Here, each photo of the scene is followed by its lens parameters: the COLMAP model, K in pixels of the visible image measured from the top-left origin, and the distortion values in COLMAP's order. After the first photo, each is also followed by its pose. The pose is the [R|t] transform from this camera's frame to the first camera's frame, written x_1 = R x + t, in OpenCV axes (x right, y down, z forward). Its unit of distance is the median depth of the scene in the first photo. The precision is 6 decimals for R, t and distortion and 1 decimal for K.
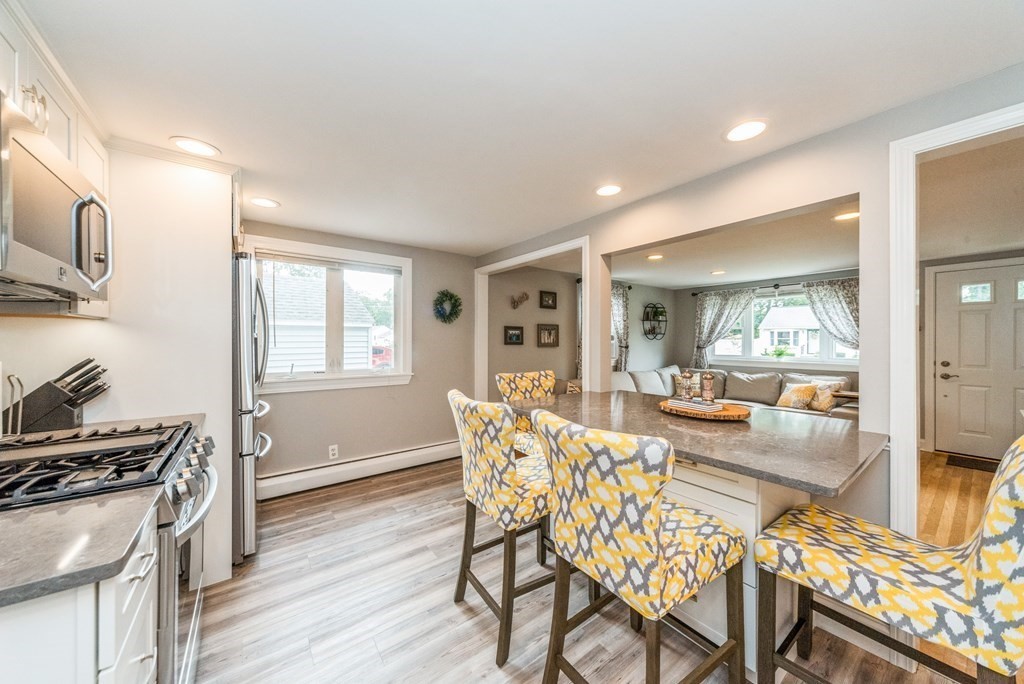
lens RADIAL K [[356.8, 0, 511.4], [0, 356.8, 339.6], [0, 0, 1]] dist [0.006359, -0.000233]
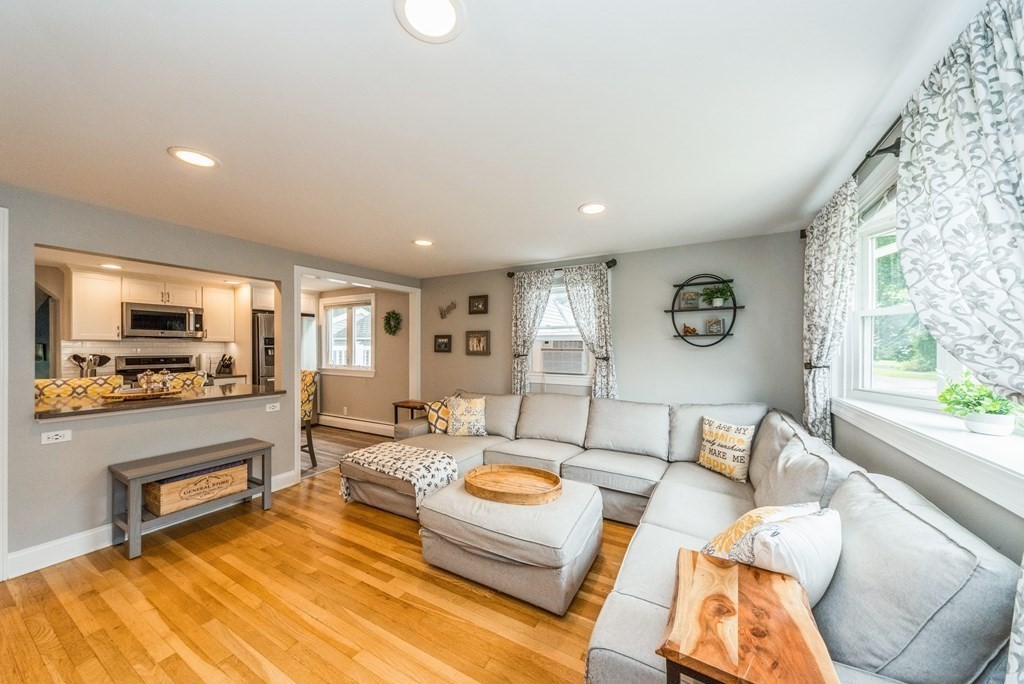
lens RADIAL K [[356.8, 0, 511.4], [0, 356.8, 339.6], [0, 0, 1]] dist [0.006359, -0.000233]
pose [[0.398674, -0.019585, -0.916884, 0.978496], [0.004891, 0.999803, -0.019229, -0.001730], [0.917080, 0.003182, 0.398691, 0.697713]]
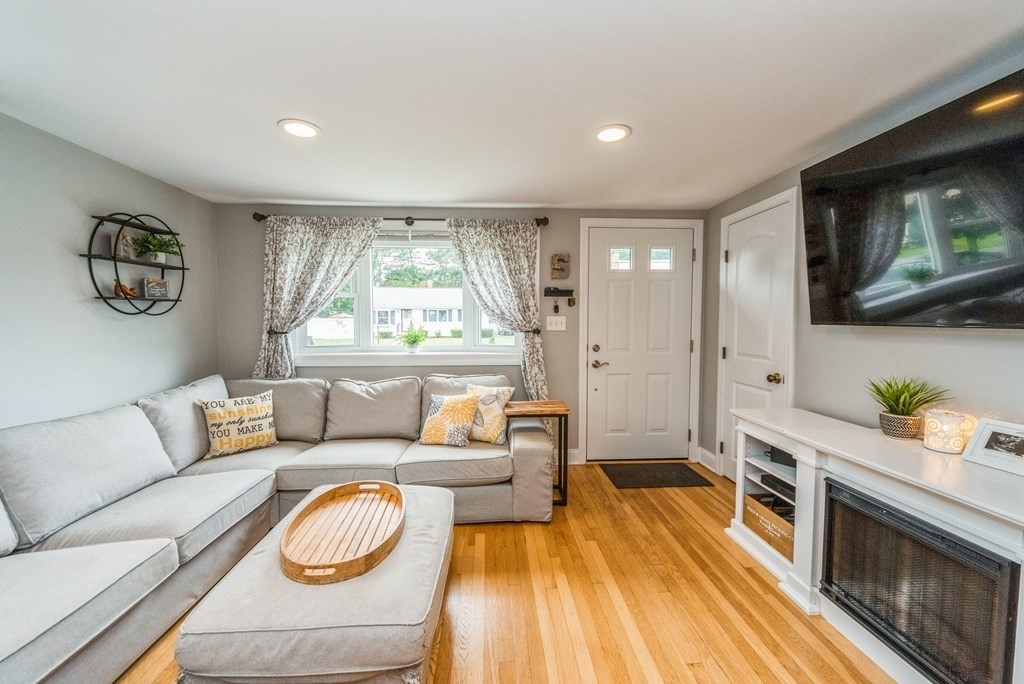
lens RADIAL K [[370.8, 0, 509.2], [0, 370.8, 338.9], [0, 0, 1]] dist [0.000119, -0.000065]
pose [[0.554382, -0.043382, 0.831131, 0.375255], [-0.001891, 0.998572, 0.053384, 0.004486], [-0.832260, -0.031166, 0.553509, 0.606103]]
